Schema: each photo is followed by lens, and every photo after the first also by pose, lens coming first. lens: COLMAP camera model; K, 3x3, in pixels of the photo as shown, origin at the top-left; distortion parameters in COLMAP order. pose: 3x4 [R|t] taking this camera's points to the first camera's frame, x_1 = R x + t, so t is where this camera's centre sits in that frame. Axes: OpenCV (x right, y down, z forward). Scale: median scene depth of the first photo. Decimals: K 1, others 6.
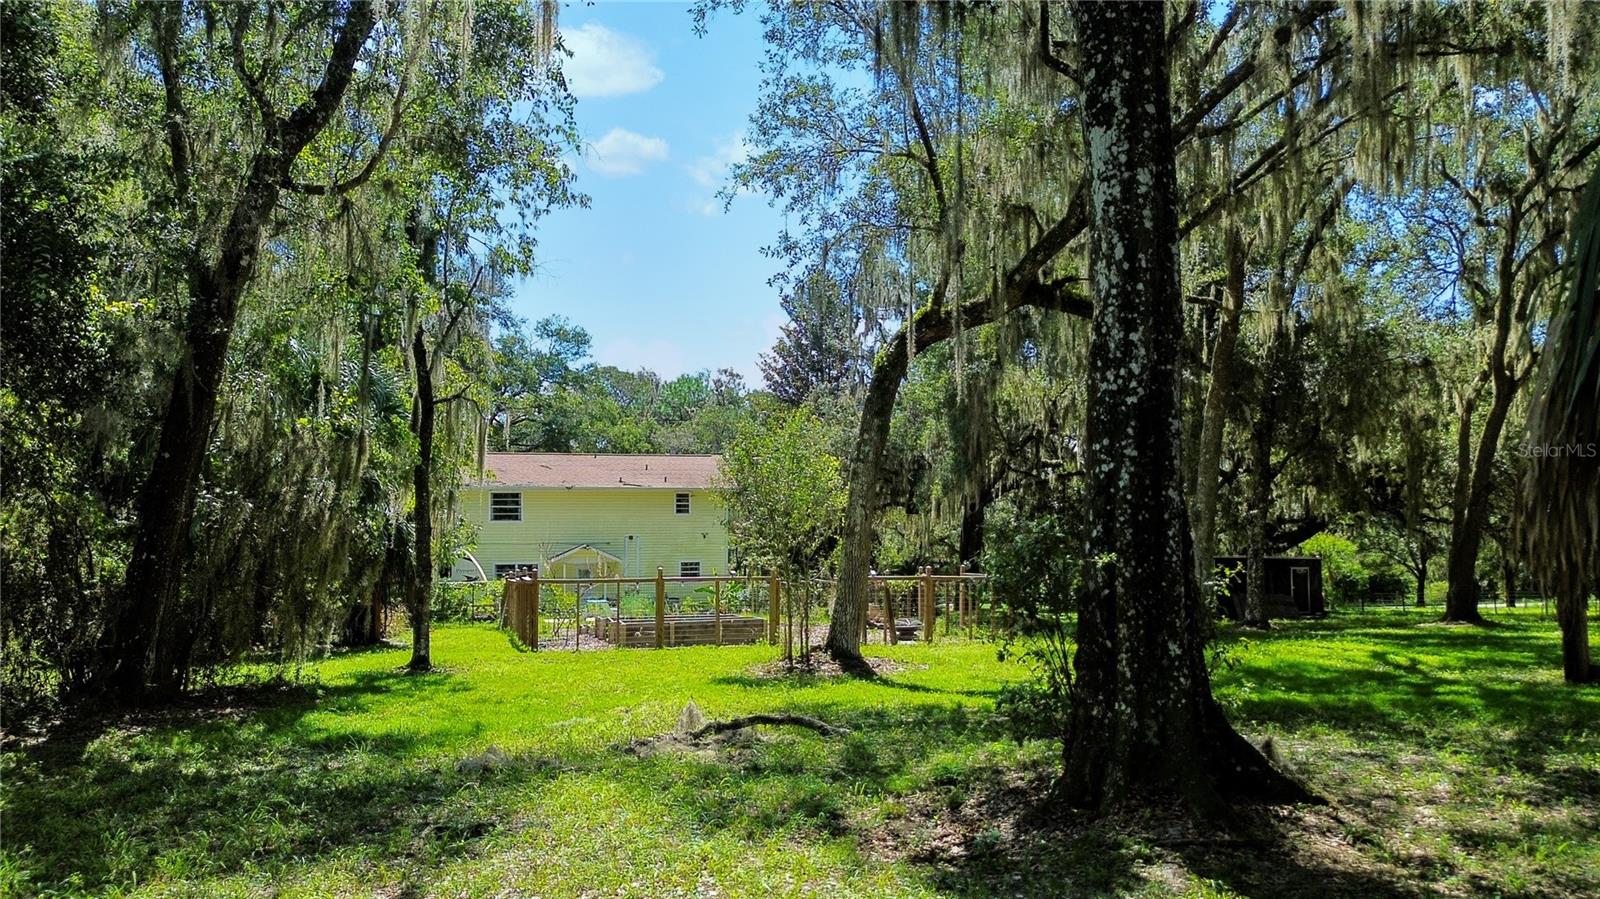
lens RADIAL K [[1165.2, 0, 792.0], [0, 1165.2, 511.8], [0, 0, 1]] dist [0.035893, -0.045192]
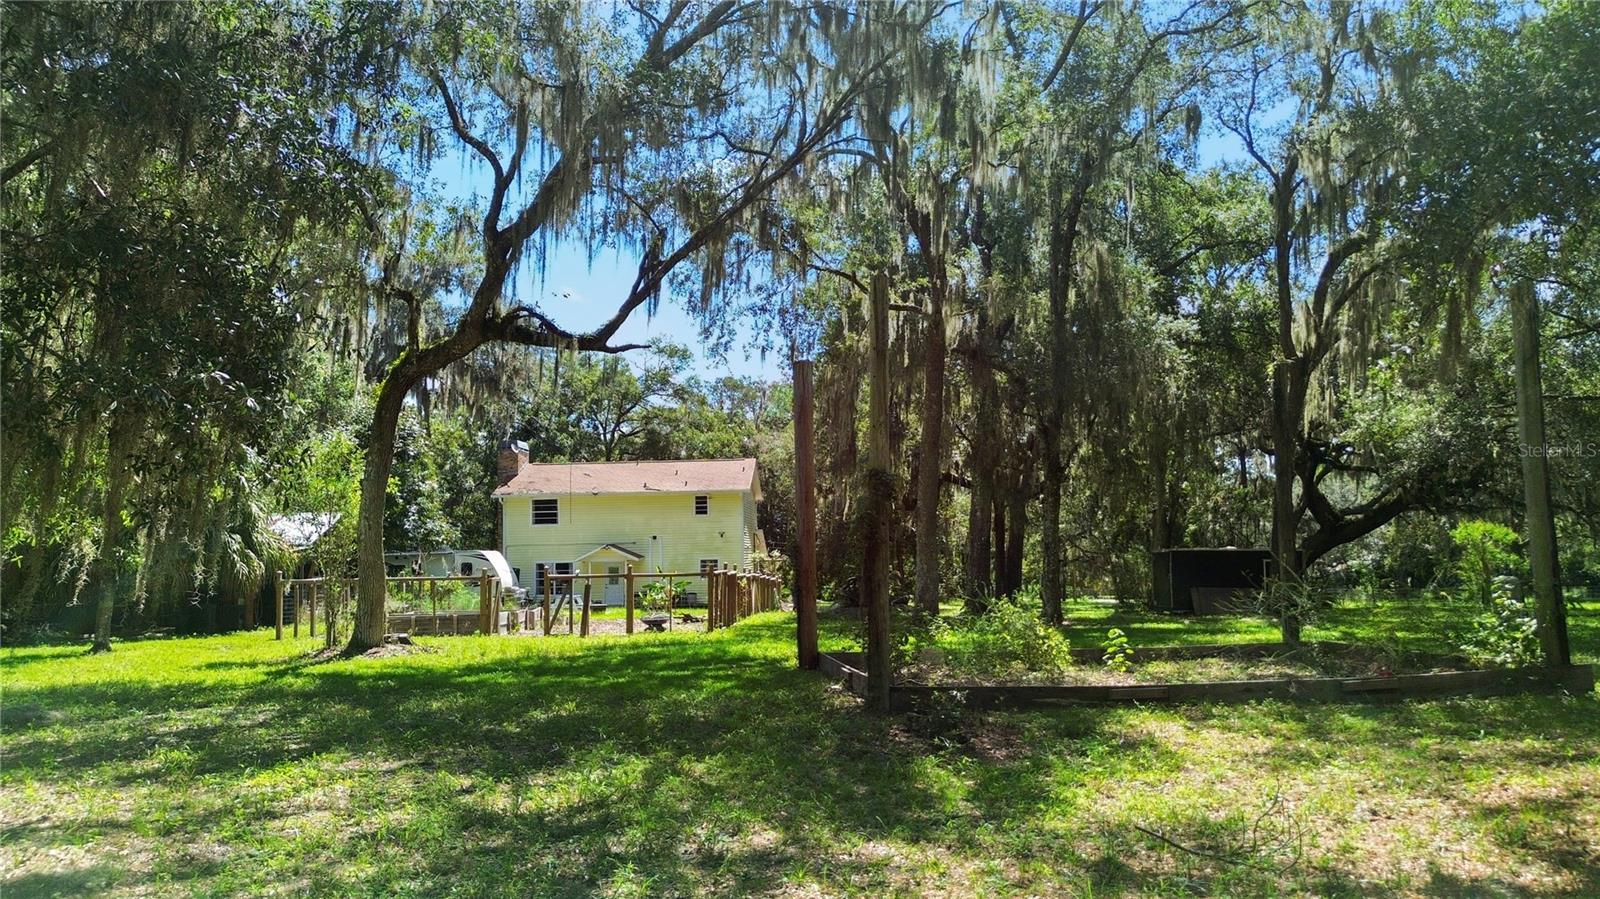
lens RADIAL K [[1114.8, 0, 790.9], [0, 1114.8, 465.5], [0, 0, 1]] dist [0.041198, -0.003735]
pose [[0.965156, -0.026098, -0.260369, 0.256387], [0.016714, 0.999131, -0.038191, -0.003465], [0.261140, 0.032509, 0.964753, 0.020624]]
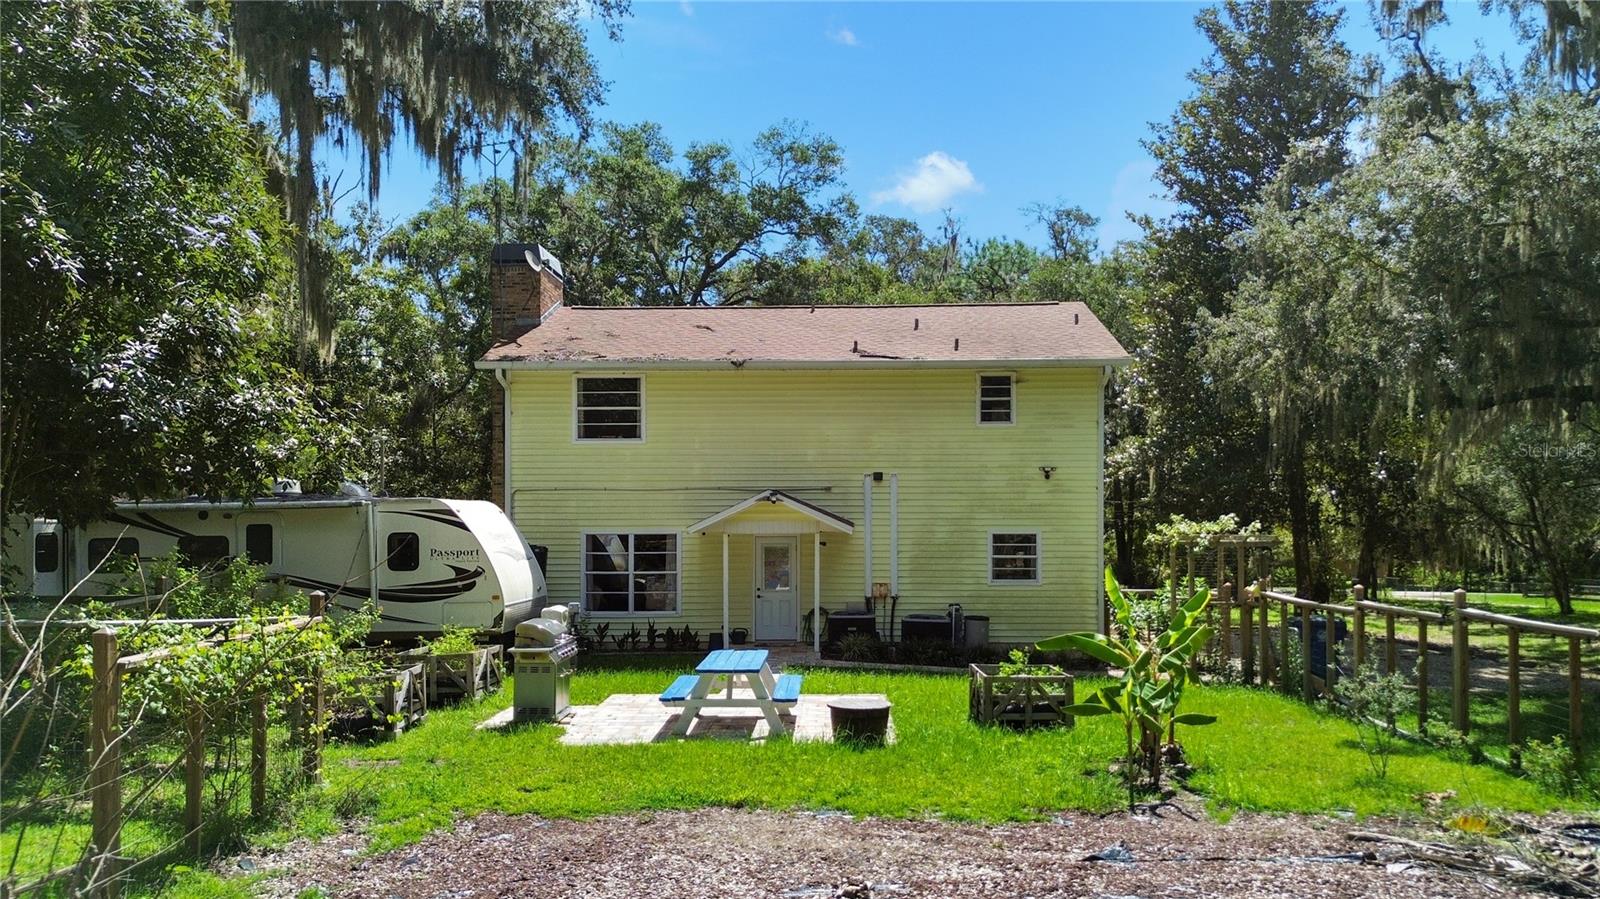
lens RADIAL K [[1165.2, 0, 809.4], [0, 1165.2, 475.4], [0, 0, 1]] dist [0.035893, -0.045192]
pose [[0.968650, 0.004058, -0.248396, -0.052845], [-0.002702, 0.999980, 0.005800, 0.018520], [0.248414, -0.004947, 0.968641, 0.556169]]
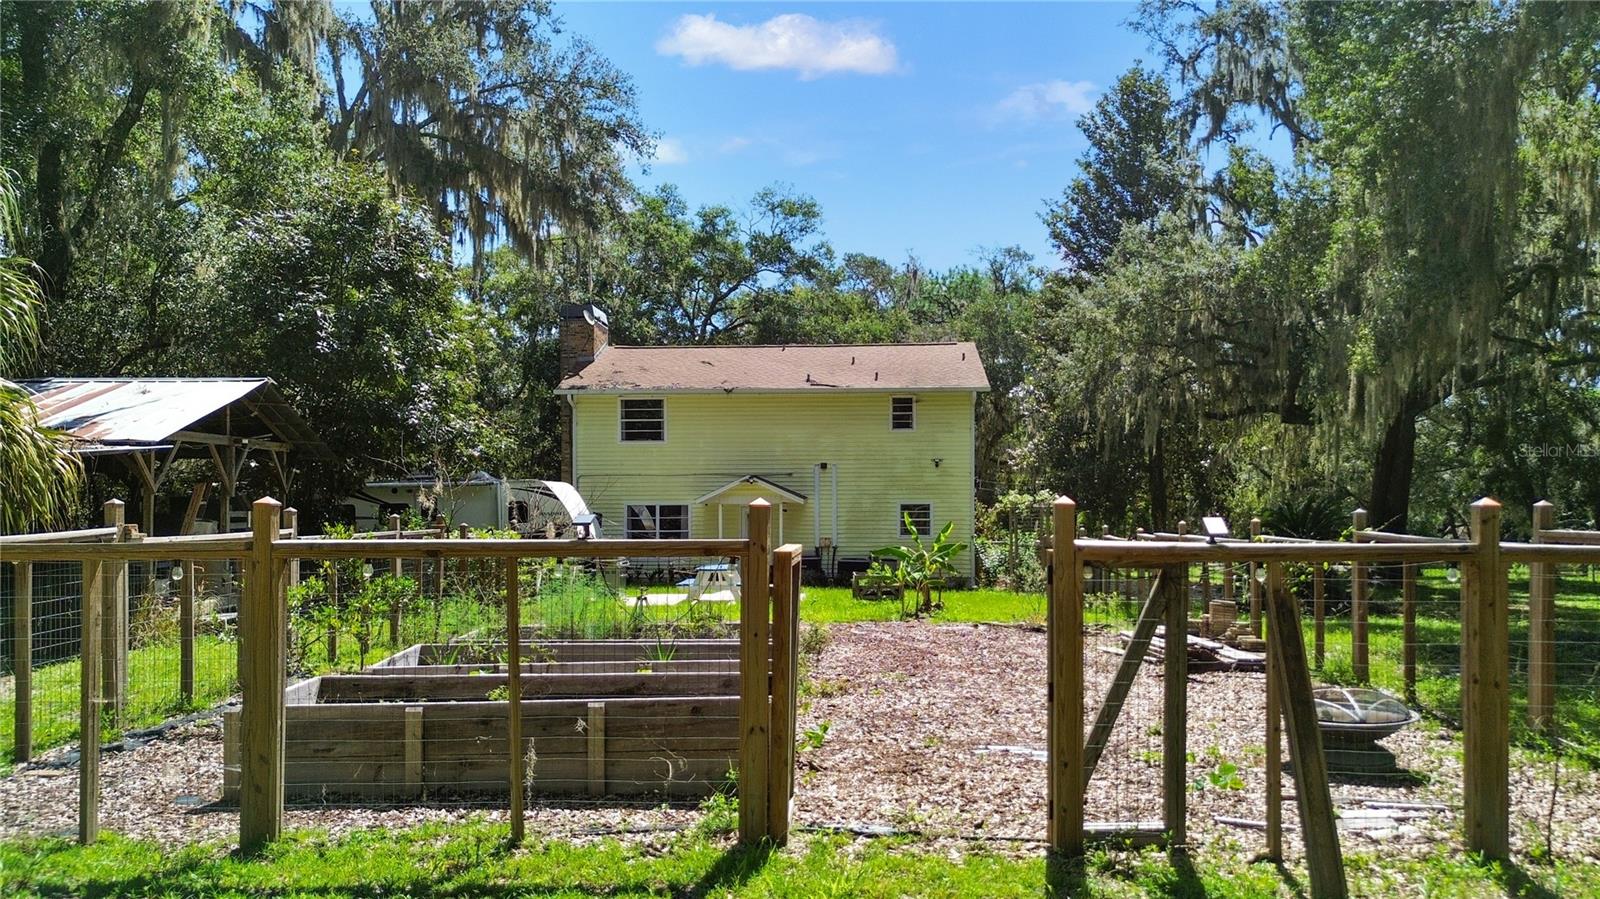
lens RADIAL K [[1165.2, 0, 799.1], [0, 1165.2, 466.1], [0, 0, 1]] dist [0.035893, -0.045192]
pose [[0.962336, 0.000947, -0.271862, 0.025030], [0.000487, 0.999986, 0.005208, 0.018227], [0.271863, -0.005144, 0.962322, 0.363012]]
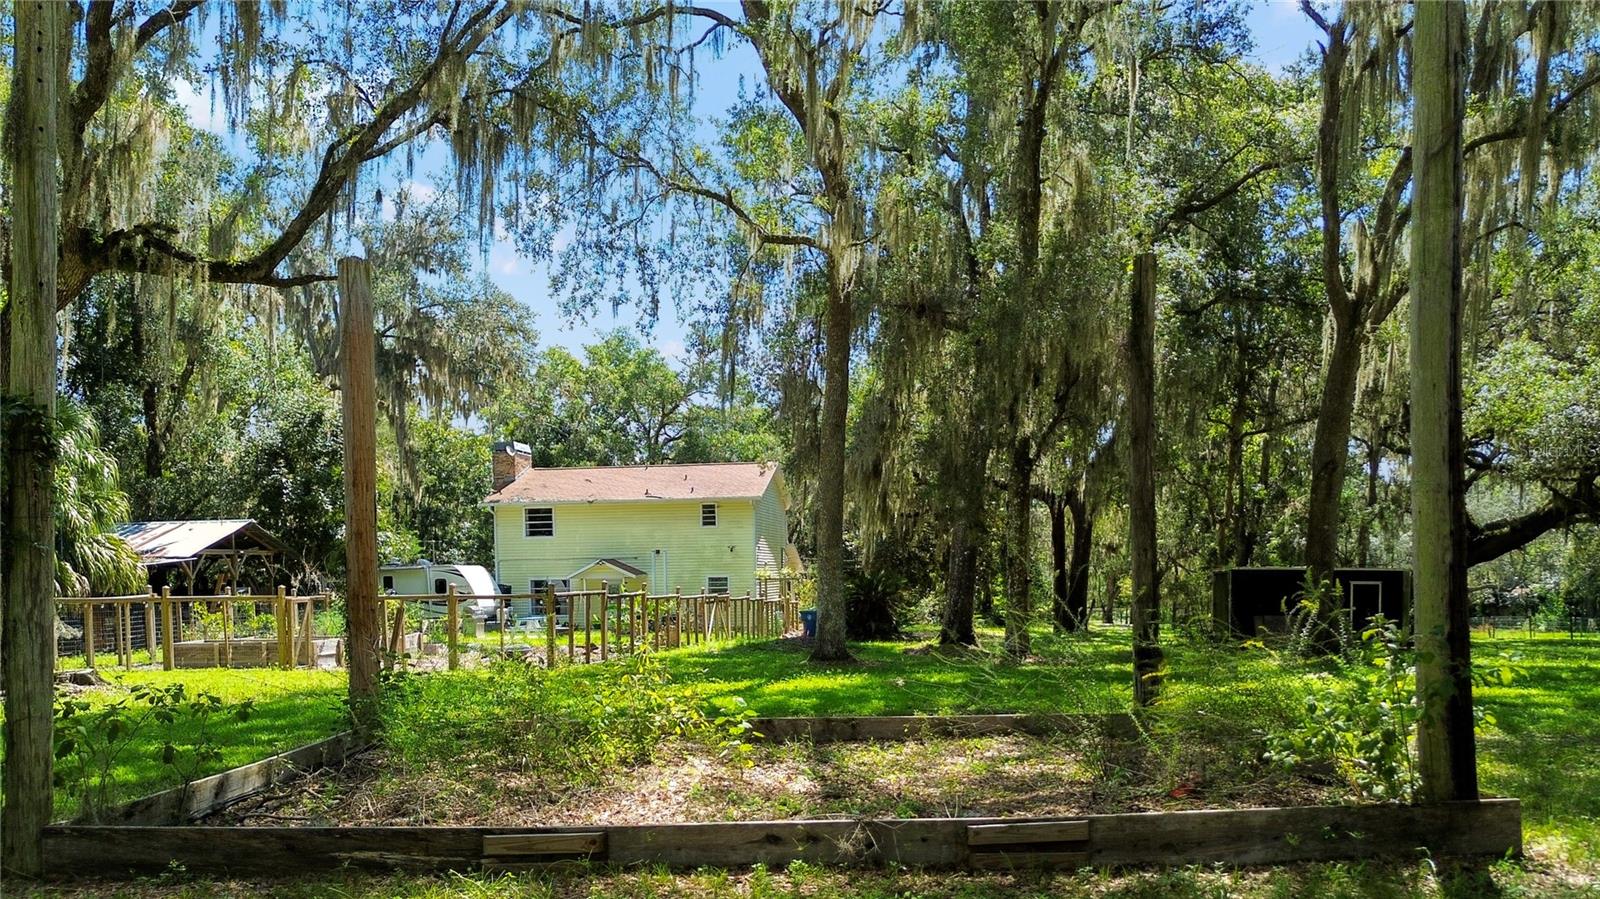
lens RADIAL K [[1165.2, 0, 786.9], [0, 1165.2, 585.2], [0, 0, 1]] dist [0.035893, -0.045192]
pose [[0.925945, 0.005973, -0.377612, 0.319304], [0.014113, 0.998629, 0.050401, 0.002421], [0.377396, -0.051998, 0.924591, 0.143917]]
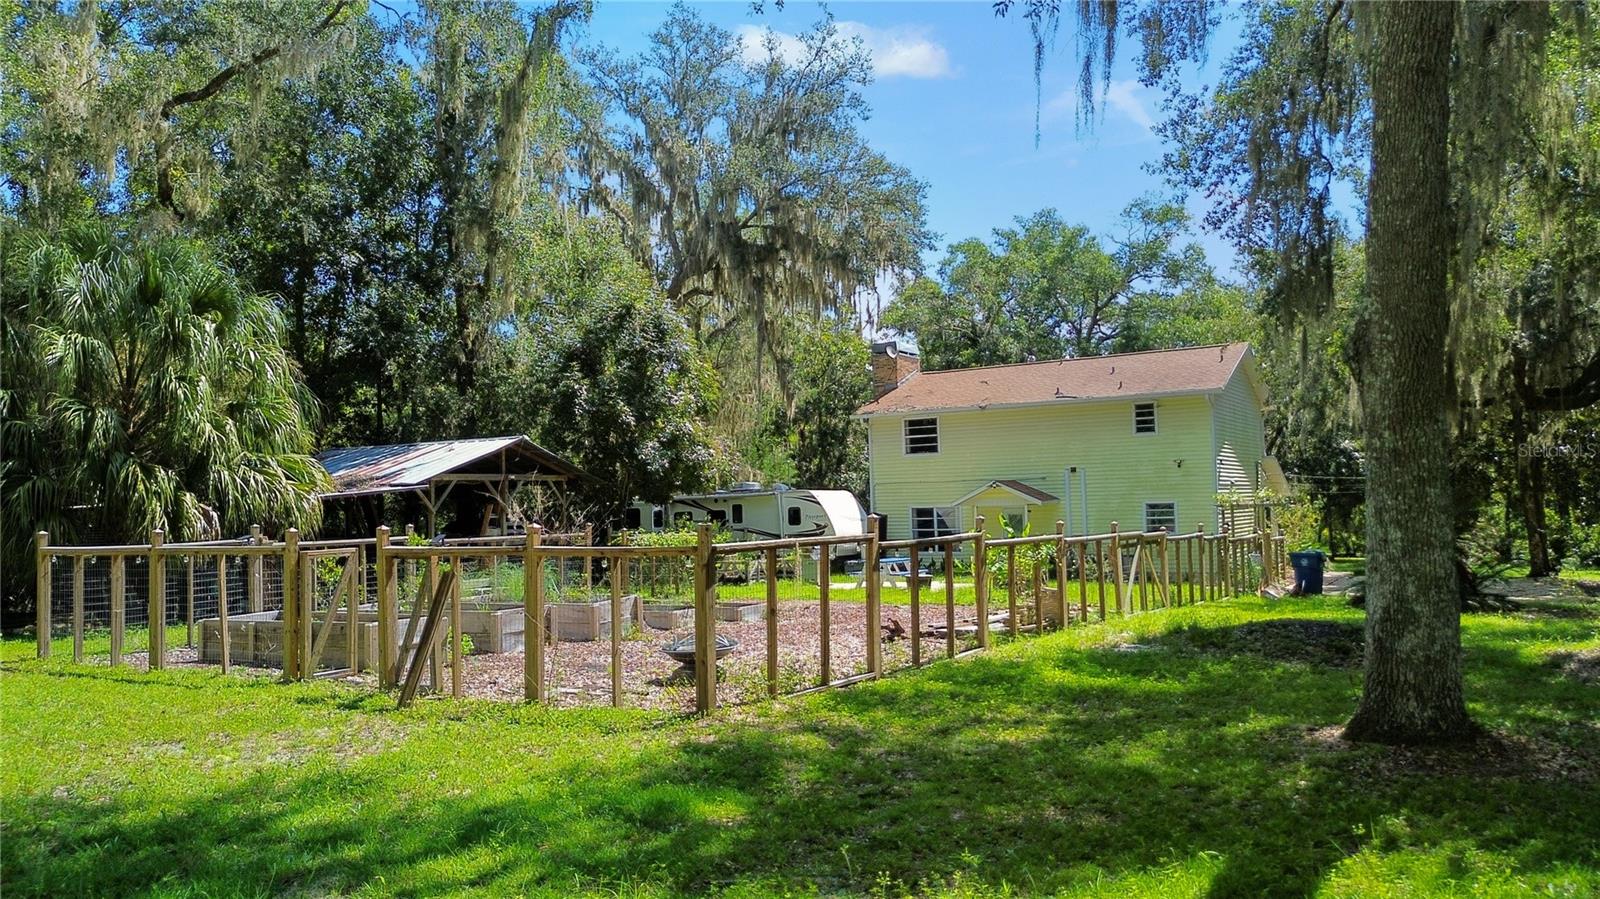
lens RADIAL K [[1114.8, 0, 776.8], [0, 1114.8, 466.0], [0, 0, 1]] dist [0.041198, -0.003735]
pose [[0.699183, -0.028424, -0.714378, 0.223346], [0.039065, 0.999235, -0.001524, 0.013099], [0.713875, -0.026842, 0.699759, 0.377268]]
